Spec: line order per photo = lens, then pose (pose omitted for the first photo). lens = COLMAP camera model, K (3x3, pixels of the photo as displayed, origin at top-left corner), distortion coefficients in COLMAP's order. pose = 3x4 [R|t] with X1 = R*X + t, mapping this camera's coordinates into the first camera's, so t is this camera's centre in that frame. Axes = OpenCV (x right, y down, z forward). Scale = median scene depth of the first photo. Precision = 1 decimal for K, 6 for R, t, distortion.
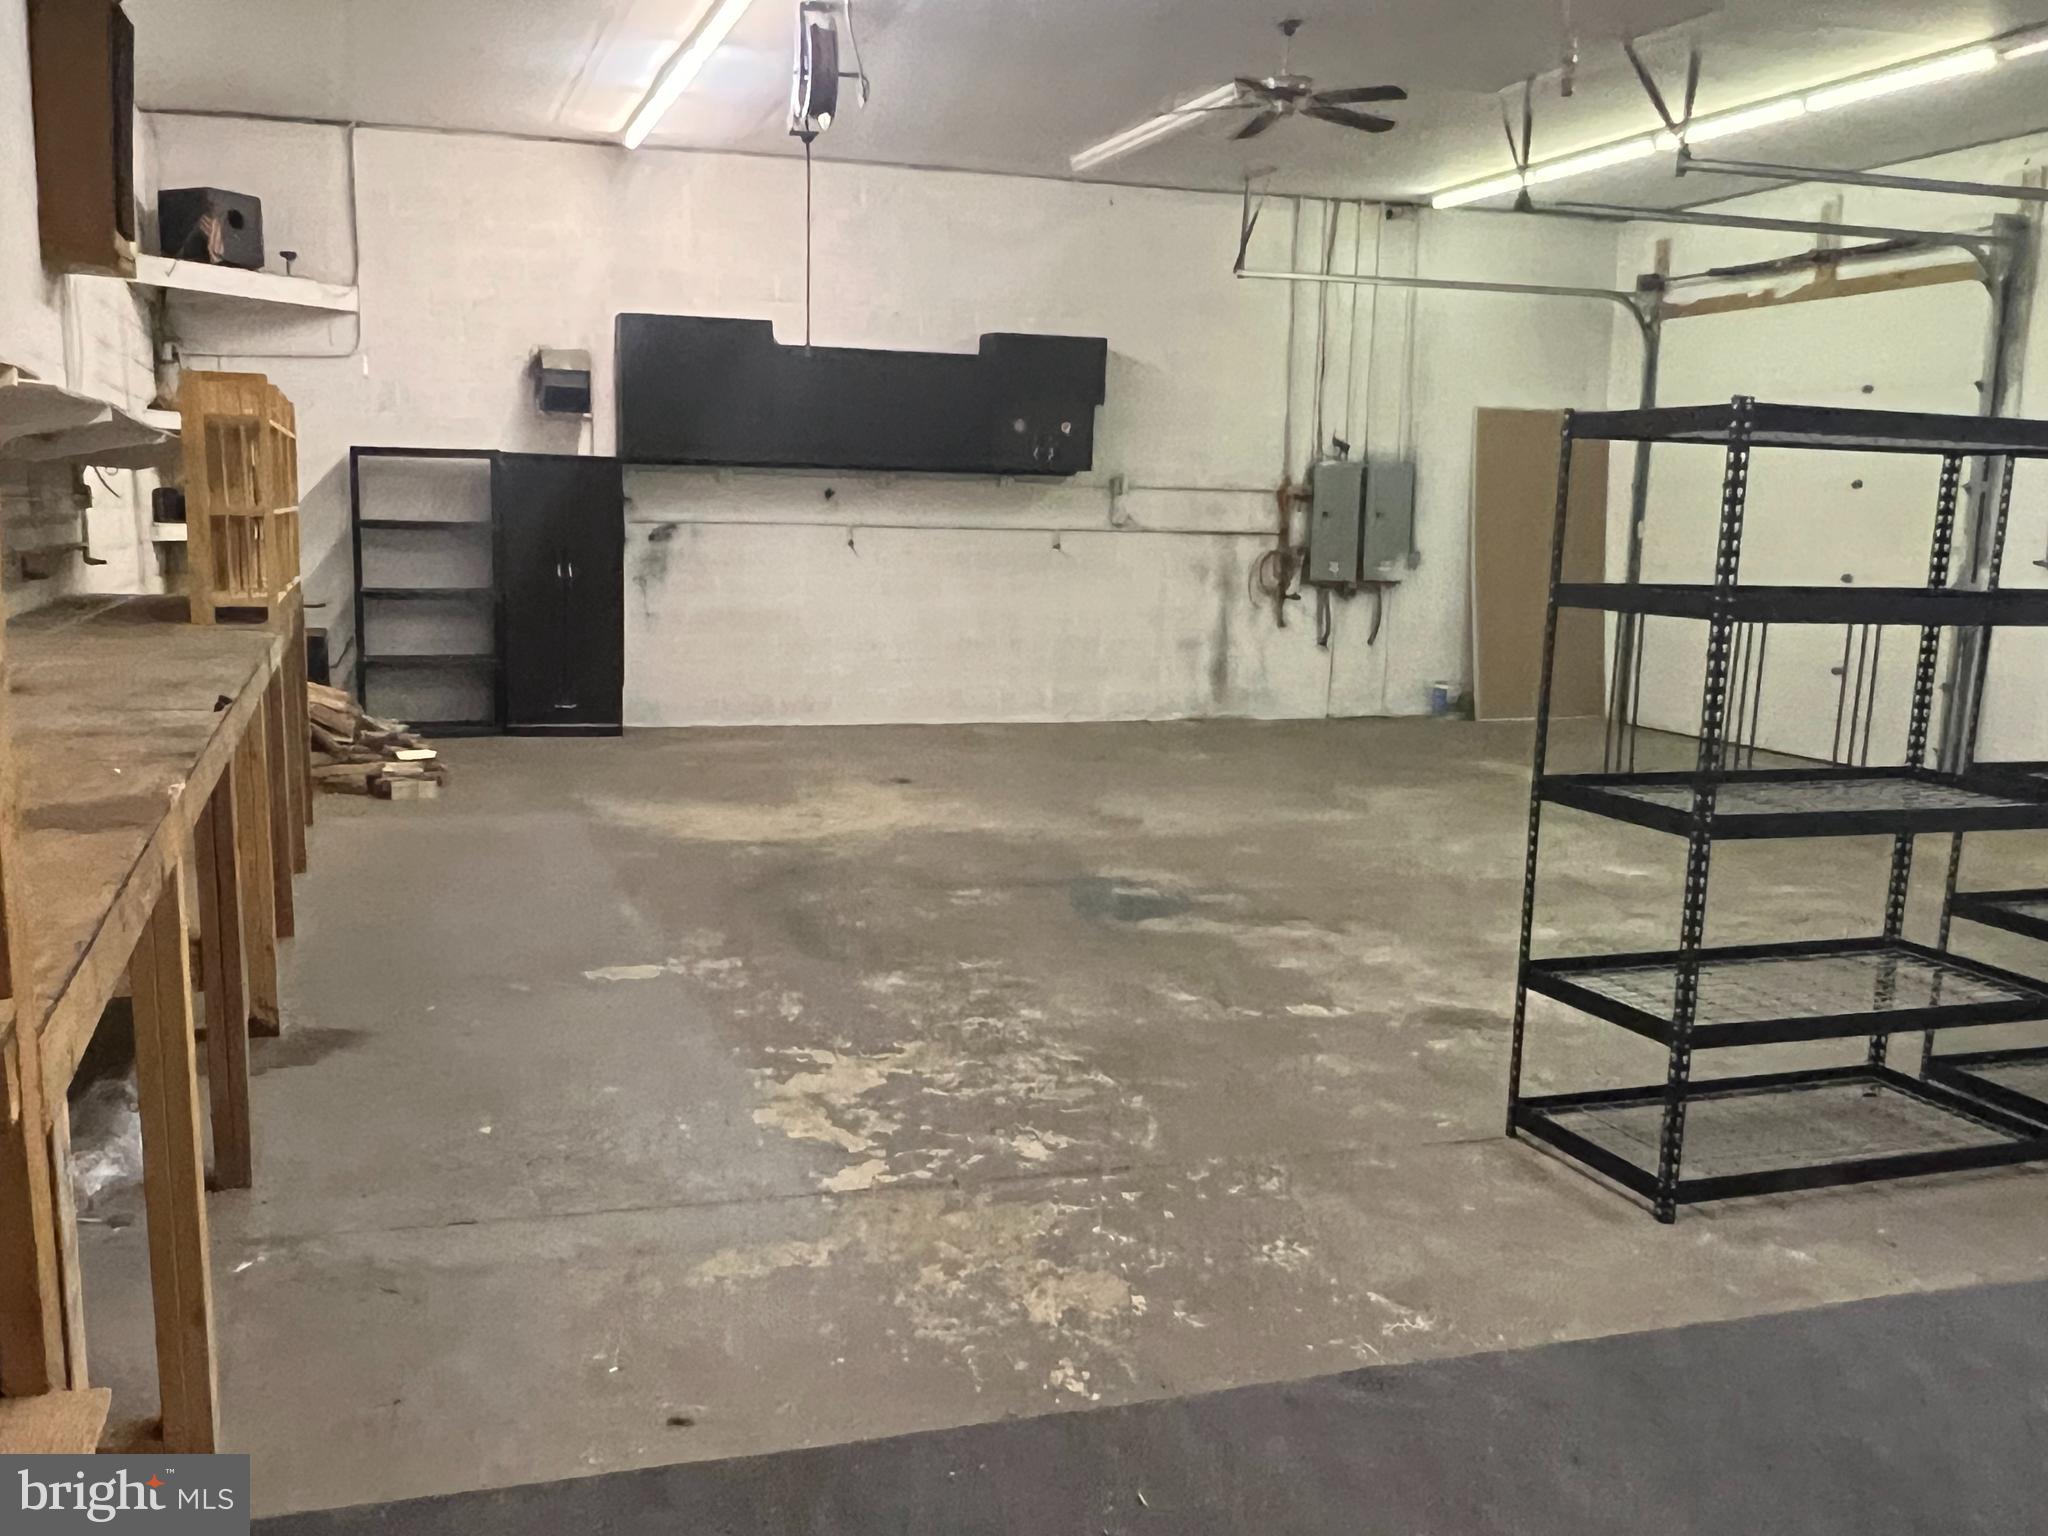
lens RADIAL K [[1824.9, 0, 971.7], [0, 1824.9, 790.1], [0, 0, 1]] dist [-0.002316, -0.008657]
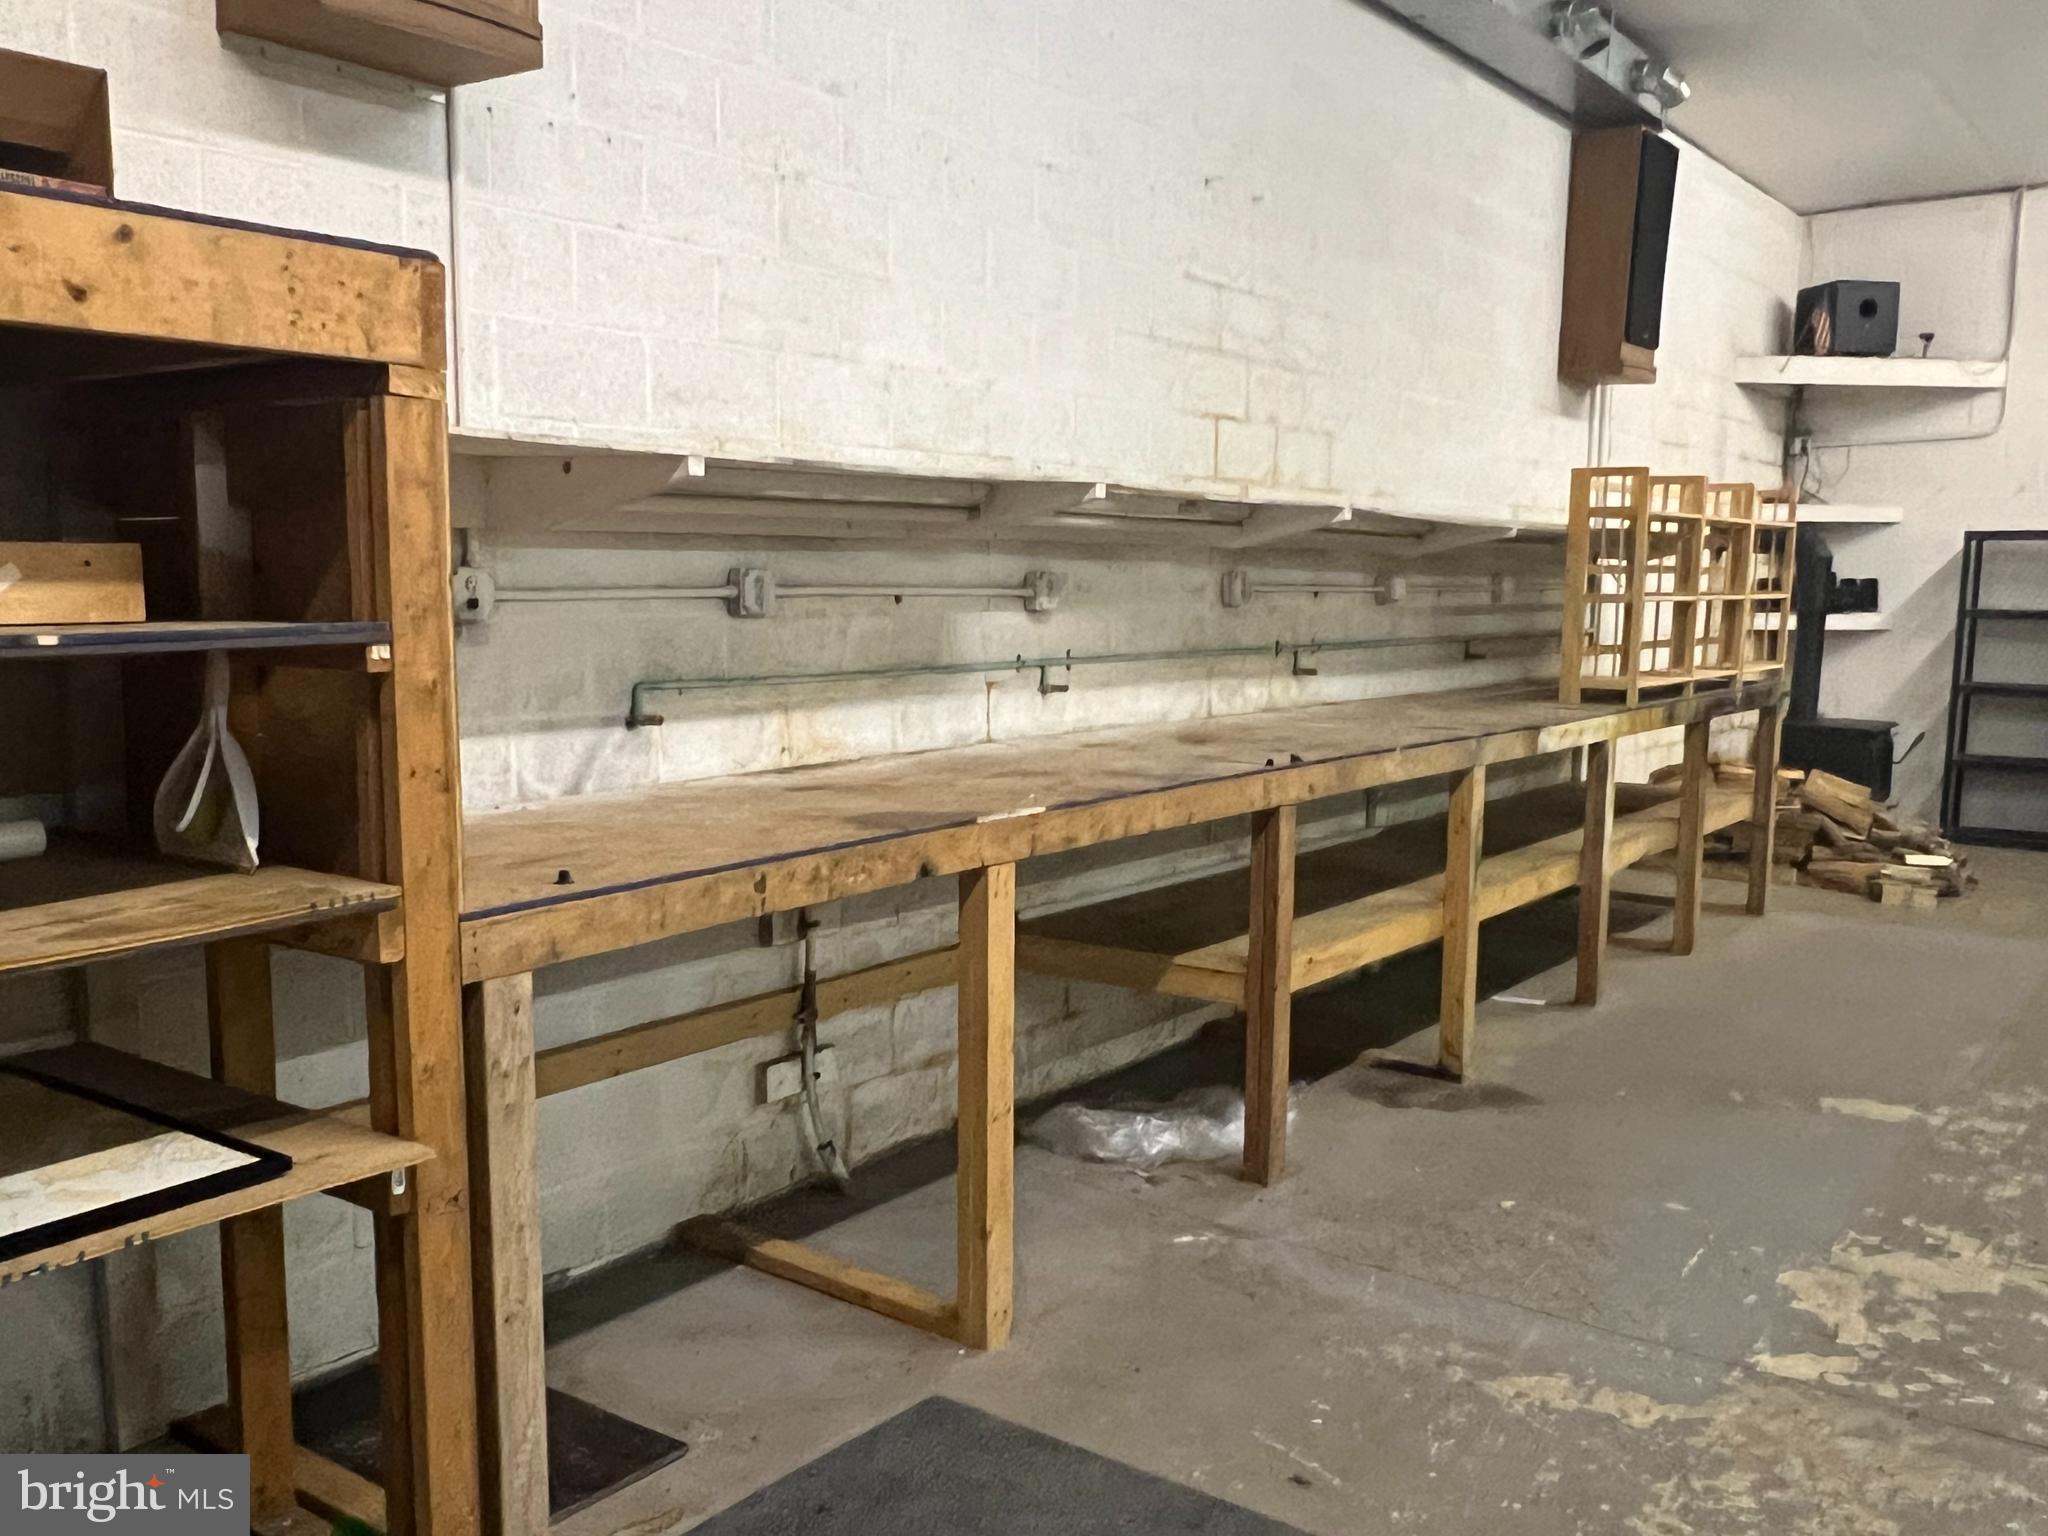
lens RADIAL K [[1824.9, 0, 1001.6], [0, 1824.9, 790.6], [0, 0, 1]] dist [-0.002316, -0.008657]
pose [[0.565657, 0.077537, -0.820987, 0.282778], [-0.119038, 0.992820, 0.011749, -0.014128], [0.816004, 0.091082, 0.570826, 0.128417]]
